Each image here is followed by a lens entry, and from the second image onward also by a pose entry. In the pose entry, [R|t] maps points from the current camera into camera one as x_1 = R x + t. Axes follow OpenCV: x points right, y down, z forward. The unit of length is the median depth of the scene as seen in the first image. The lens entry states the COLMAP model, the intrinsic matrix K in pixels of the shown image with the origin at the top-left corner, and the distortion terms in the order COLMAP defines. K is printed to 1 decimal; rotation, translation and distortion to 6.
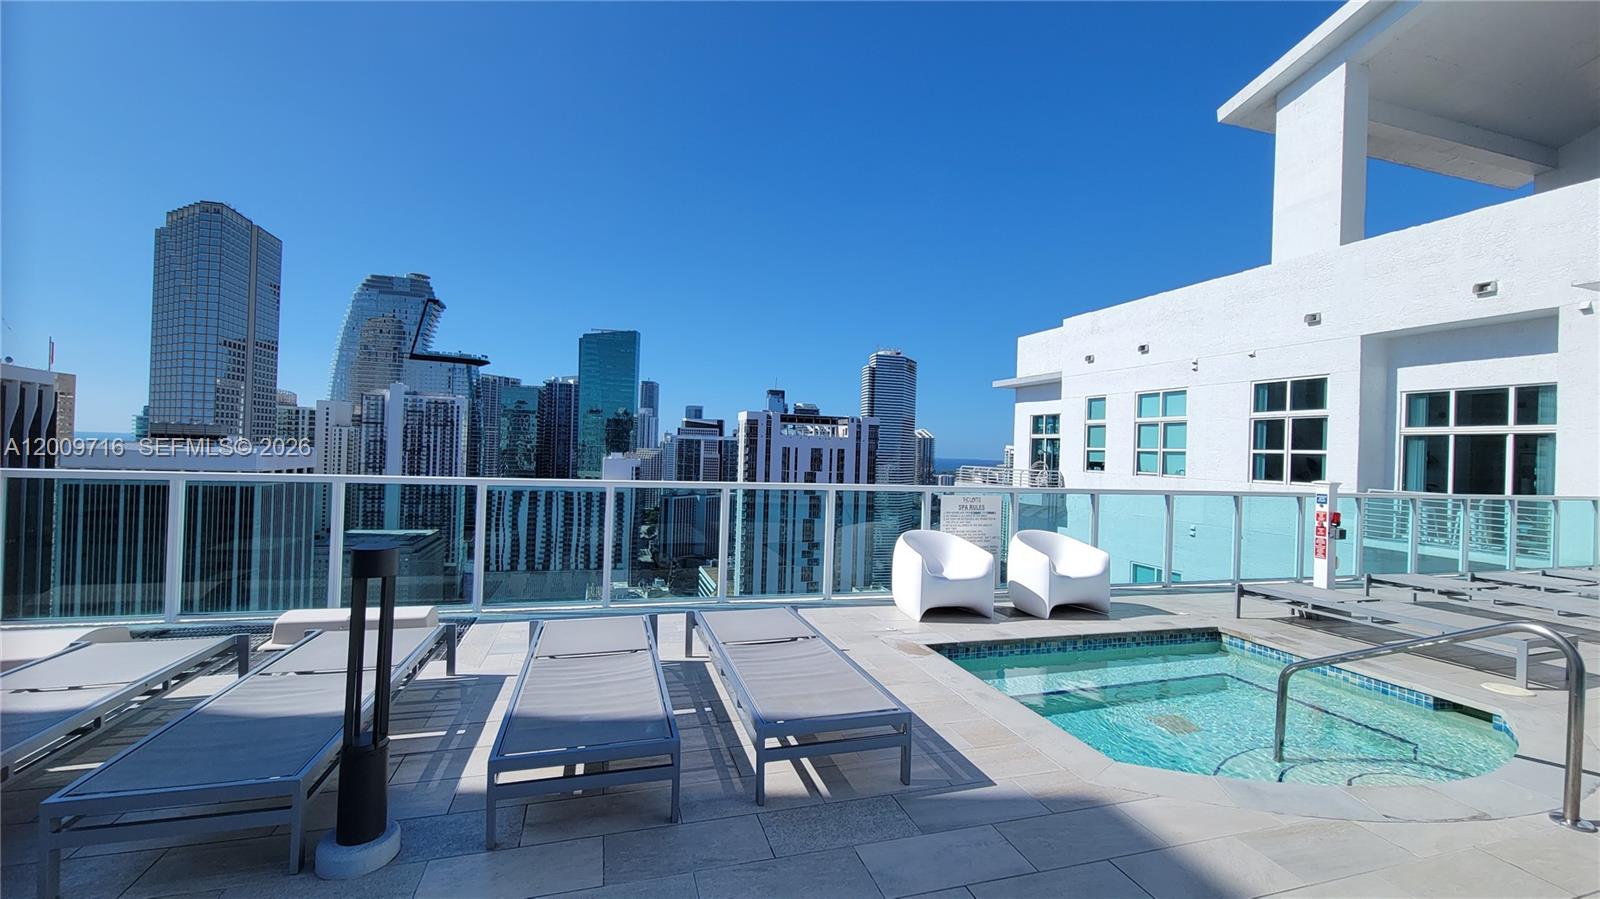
lens RADIAL K [[648.6, 0, 800.4], [0, 648.6, 447.4], [0, 0, 1]] dist [0.002884, -0.002200]
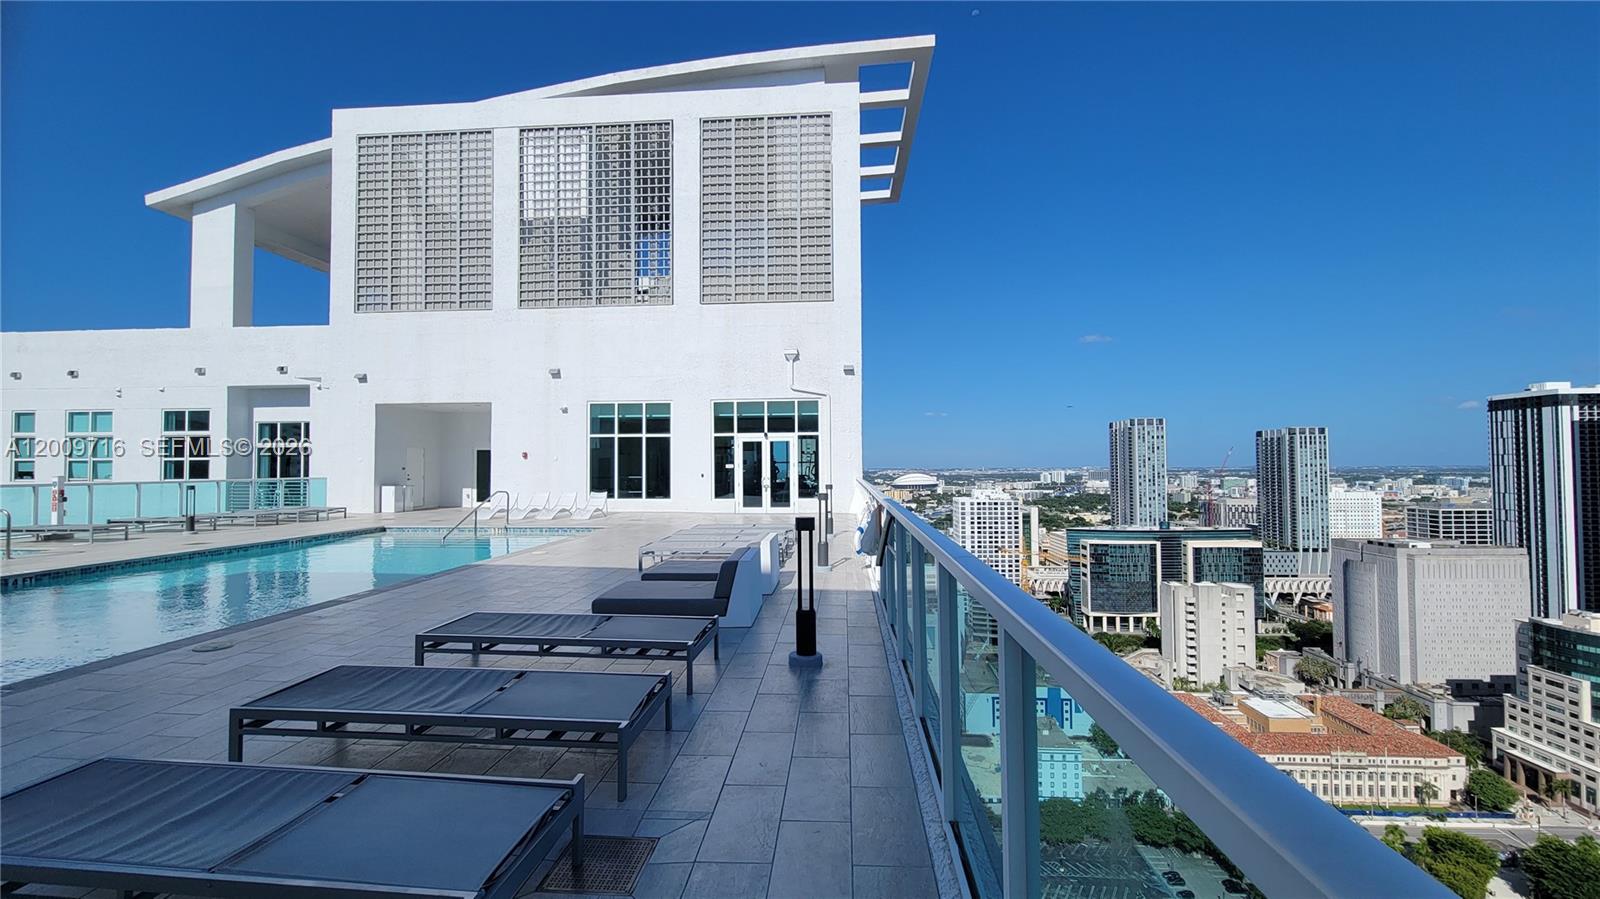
lens RADIAL K [[648.6, 0, 800.3], [0, 648.6, 454.2], [0, 0, 1]] dist [0.002884, -0.002200]
pose [[0.368711, -0.018506, 0.929360, -0.105003], [0.014233, 0.999797, 0.014262, -0.004902], [-0.929435, 0.007969, 0.368899, -0.822406]]
